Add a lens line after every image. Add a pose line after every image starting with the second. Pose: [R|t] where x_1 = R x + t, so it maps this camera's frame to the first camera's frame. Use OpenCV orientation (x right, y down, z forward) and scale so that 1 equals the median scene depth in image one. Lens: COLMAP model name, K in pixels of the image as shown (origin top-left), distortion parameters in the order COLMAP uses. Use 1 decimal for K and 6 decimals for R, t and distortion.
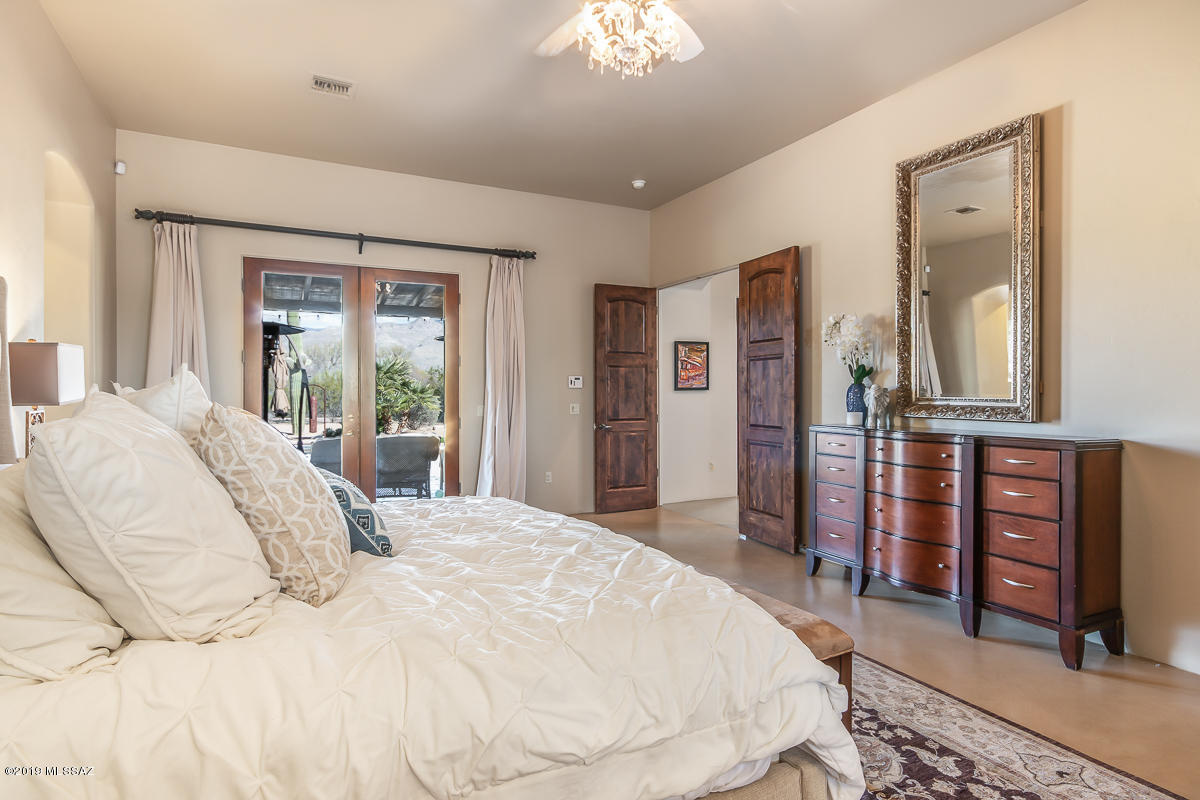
lens RADIAL K [[608.3, 0, 599.9], [0, 608.3, 394.2], [0, 0, 1]] dist [0.001477, 0.000067]
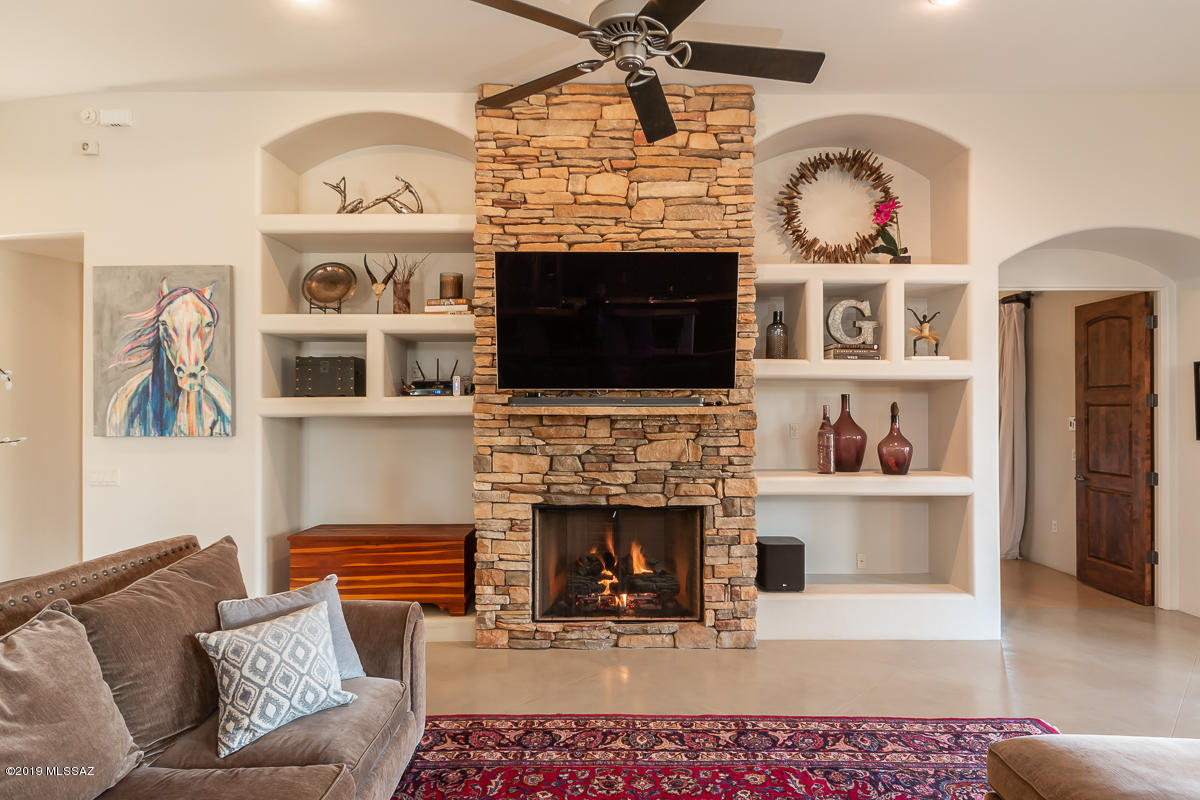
lens RADIAL K [[666.3, 0, 602.0], [0, 666.3, 411.8], [0, 0, 1]] dist [0.002287, 0.000049]
pose [[-0.454240, 0.000046, -0.890879, 1.080008], [-0.003344, 0.999993, 0.001757, -0.036045], [0.890873, 0.003777, -0.454237, 0.810534]]
